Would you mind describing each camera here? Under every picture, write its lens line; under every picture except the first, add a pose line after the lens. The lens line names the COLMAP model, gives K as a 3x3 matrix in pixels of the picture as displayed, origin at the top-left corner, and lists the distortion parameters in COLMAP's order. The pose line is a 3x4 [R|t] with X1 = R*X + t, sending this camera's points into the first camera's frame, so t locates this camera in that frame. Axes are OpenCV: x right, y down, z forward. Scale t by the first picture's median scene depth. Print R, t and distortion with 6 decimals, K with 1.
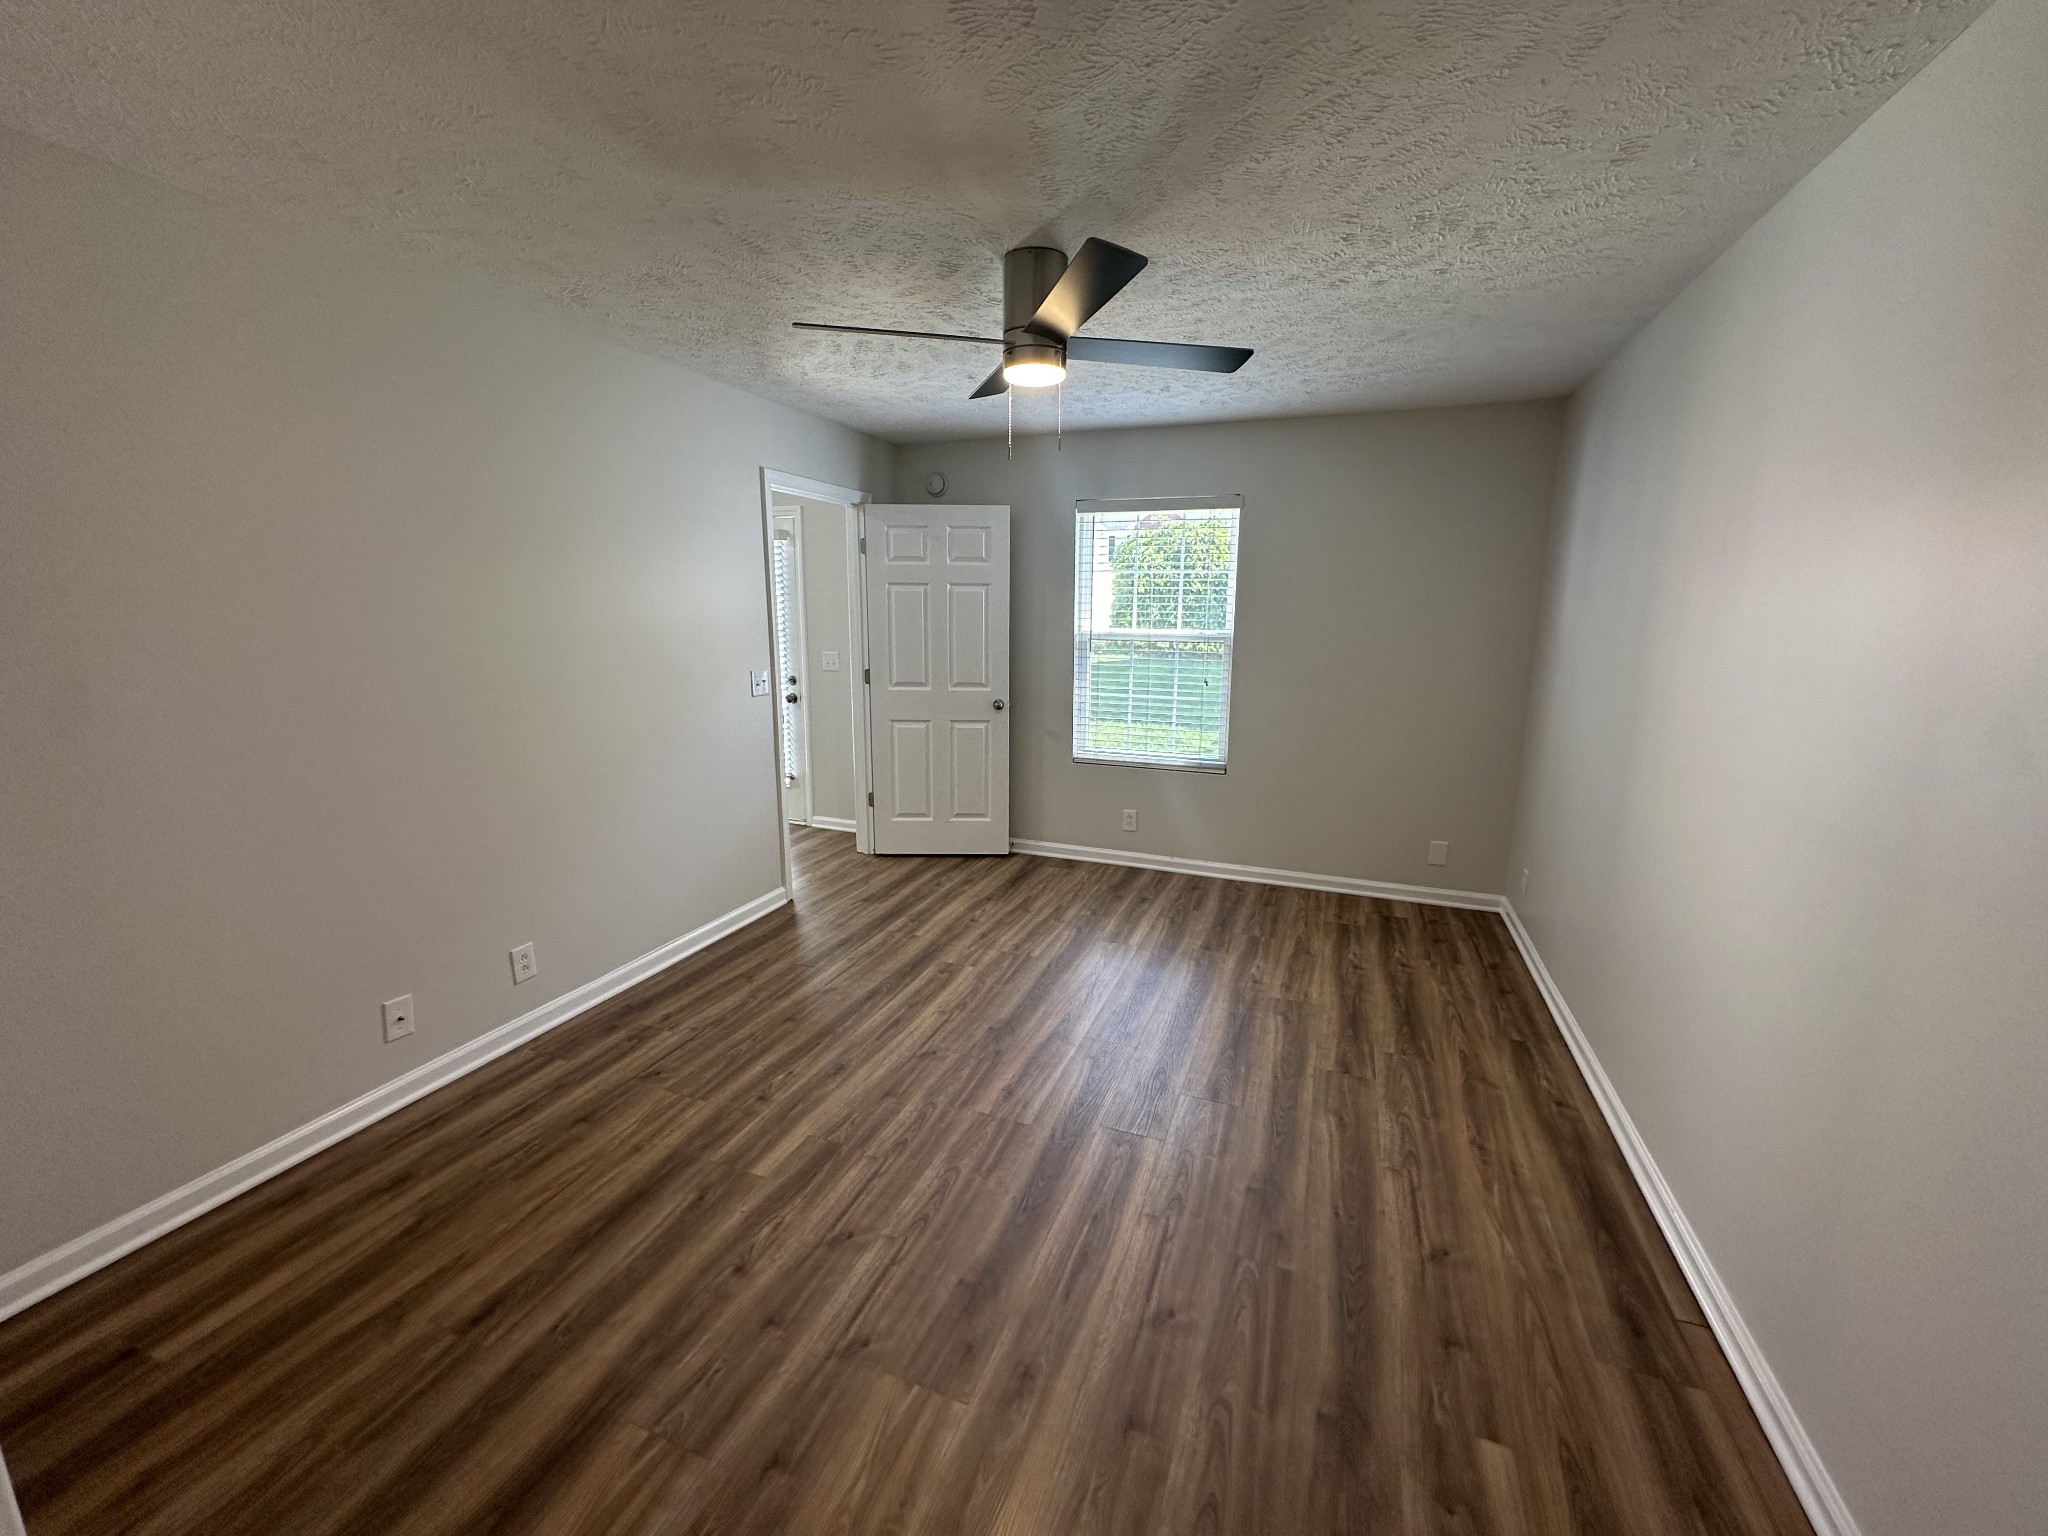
lens RADIAL K [[816.6, 0, 1027.1], [0, 816.6, 771.6], [0, 0, 1]] dist [-0.001873, 0.000297]
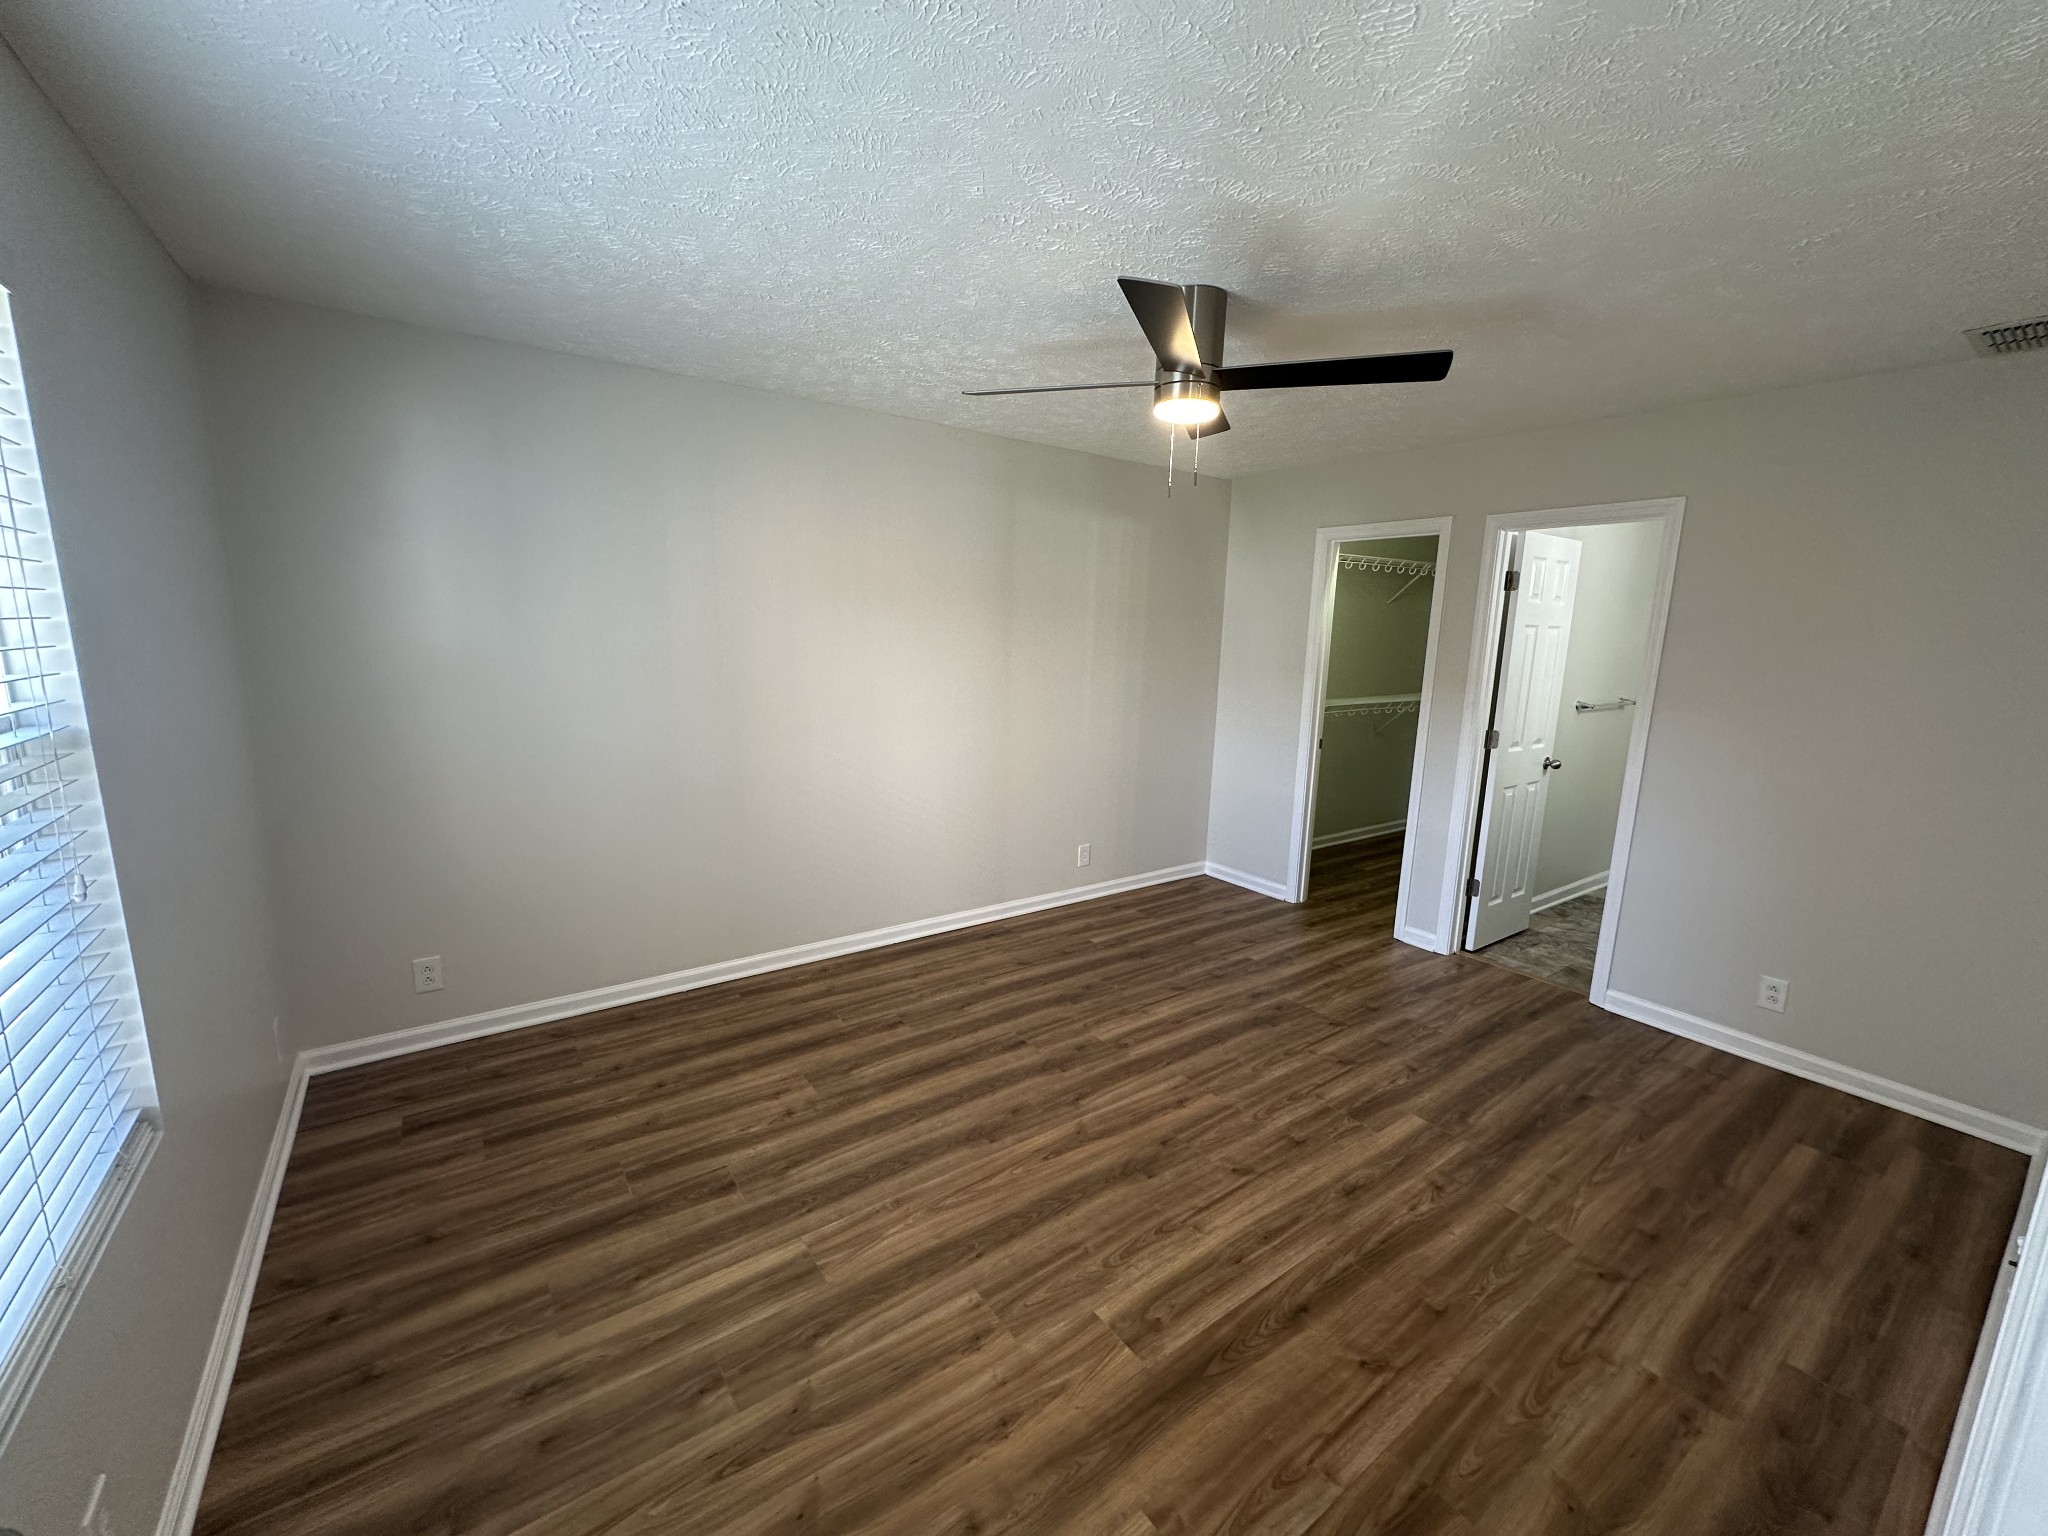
lens RADIAL K [[816.6, 0, 1018.9], [0, 816.6, 774.9], [0, 0, 1]] dist [-0.001873, 0.000297]
pose [[-0.833197, -0.128595, 0.537815, -0.346756], [0.079362, 0.934707, 0.346445, -0.368138], [-0.547251, 0.331339, -0.768590, 1.716659]]
